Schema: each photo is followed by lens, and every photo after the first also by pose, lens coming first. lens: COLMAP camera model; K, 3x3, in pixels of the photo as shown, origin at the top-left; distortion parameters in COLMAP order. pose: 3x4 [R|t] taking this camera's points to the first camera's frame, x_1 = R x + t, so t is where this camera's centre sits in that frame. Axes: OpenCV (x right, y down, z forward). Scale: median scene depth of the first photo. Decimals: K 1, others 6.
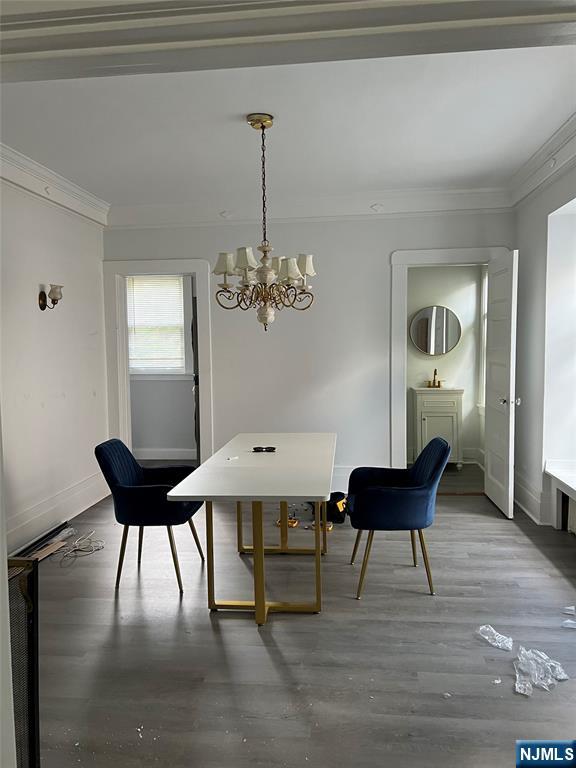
lens RADIAL K [[578.4, 0, 289.4], [0, 578.4, 383.1], [0, 0, 1]] dist [0.012453, 0.012659]
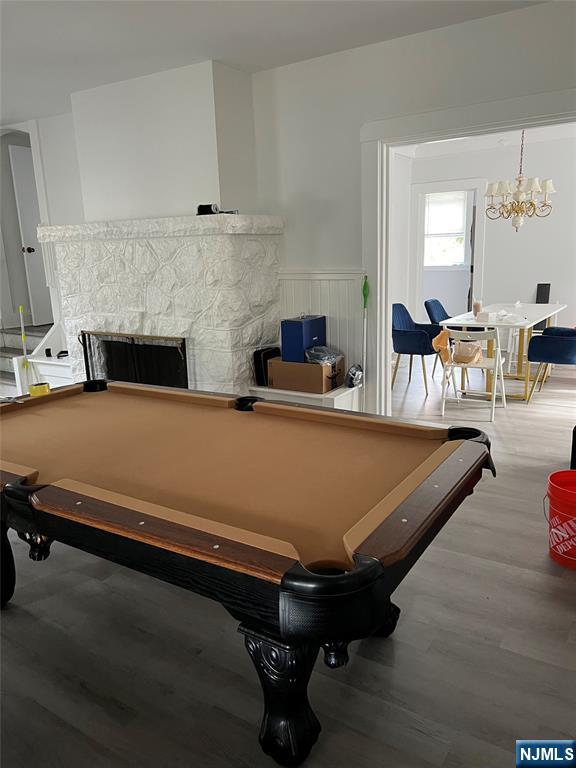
lens RADIAL K [[578.4, 0, 287.7], [0, 578.4, 385.8], [0, 0, 1]] dist [0.012453, 0.012659]
pose [[0.891540, 0.084039, -0.445077, 0.145287], [-0.008161, 0.985458, 0.169725, 0.063187], [0.452868, -0.147684, 0.879261, -0.774641]]
